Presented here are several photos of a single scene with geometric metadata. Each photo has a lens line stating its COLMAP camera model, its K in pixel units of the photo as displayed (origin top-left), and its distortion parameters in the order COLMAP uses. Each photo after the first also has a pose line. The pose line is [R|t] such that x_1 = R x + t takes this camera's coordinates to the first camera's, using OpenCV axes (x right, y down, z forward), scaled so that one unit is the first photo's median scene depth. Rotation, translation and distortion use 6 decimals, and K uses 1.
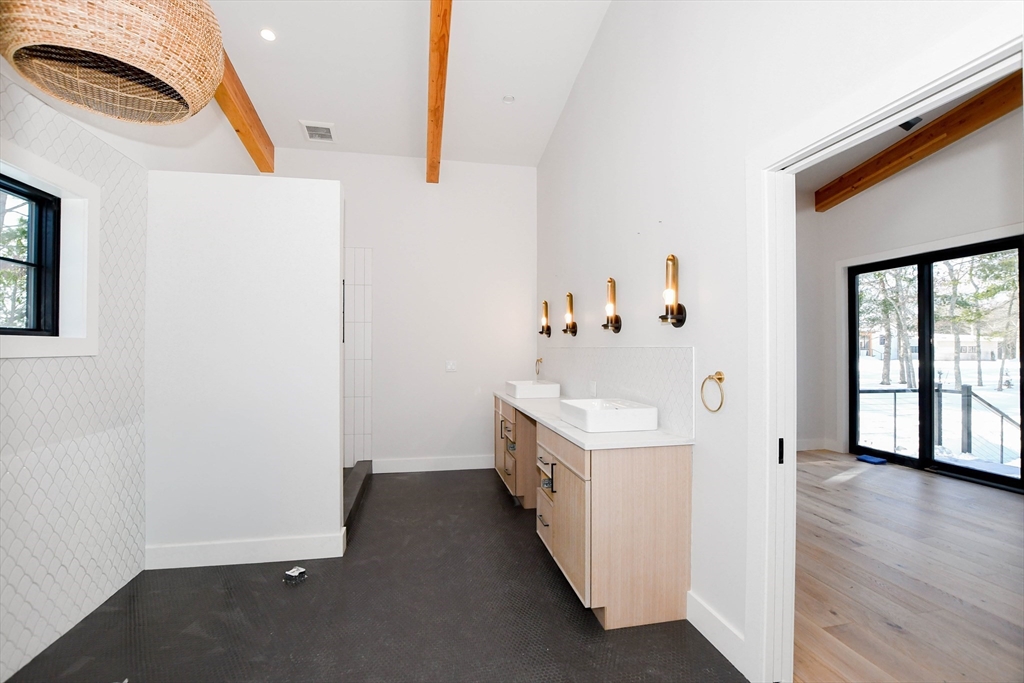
lens RADIAL K [[449.9, 0, 508.6], [0, 449.9, 343.9], [0, 0, 1]] dist [-0.036164, 0.006405]
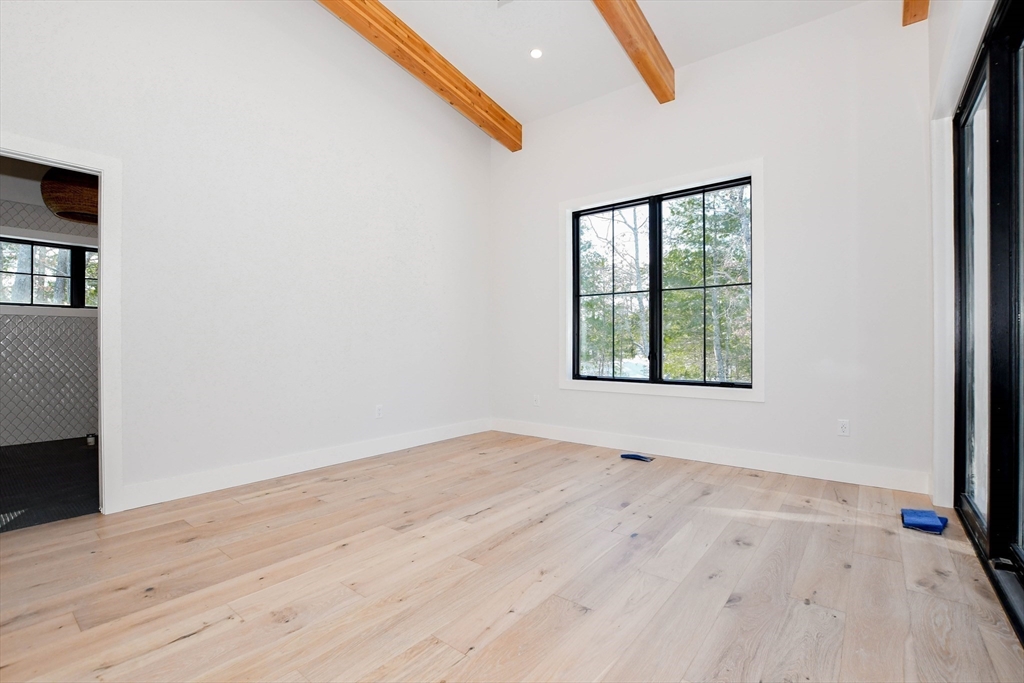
lens RADIAL K [[449.9, 0, 508.6], [0, 449.9, 343.9], [0, 0, 1]] dist [-0.036164, 0.006405]
pose [[0.653430, -0.001205, -0.756986, 0.790668], [0.011146, 0.999906, 0.008030, 0.057866], [0.756905, -0.013685, 0.653382, 0.316048]]
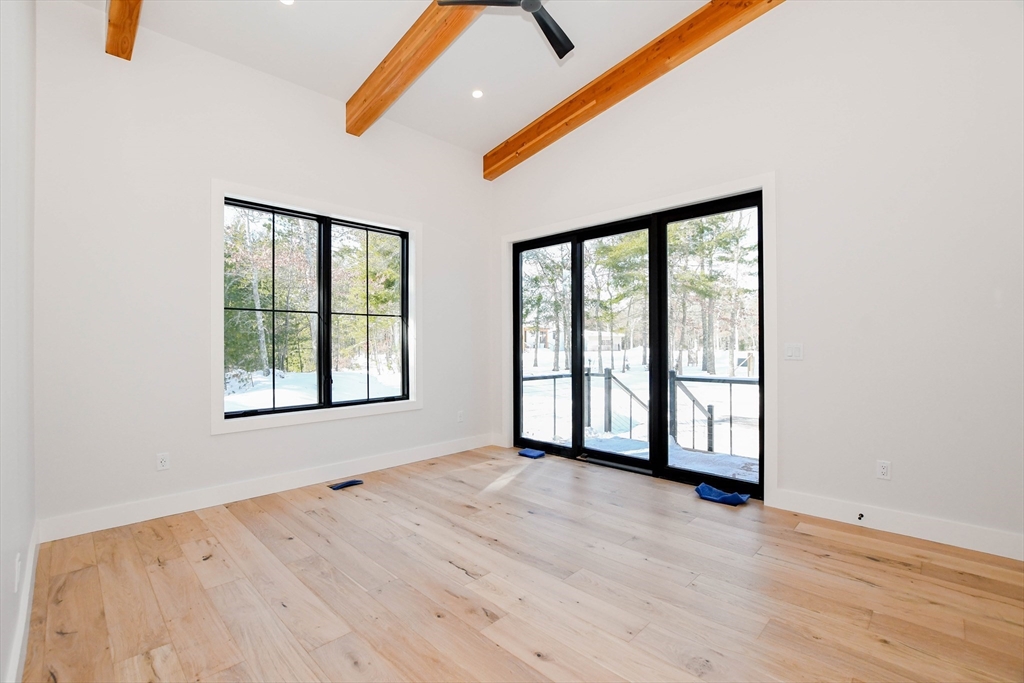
lens RADIAL K [[449.9, 0, 508.6], [0, 449.9, 343.9], [0, 0, 1]] dist [-0.036164, 0.006405]
pose [[0.825271, -0.004561, 0.564719, 0.229124], [-0.001478, 0.999947, 0.010235, 0.023699], [-0.564735, -0.009282, 0.825220, 0.228876]]
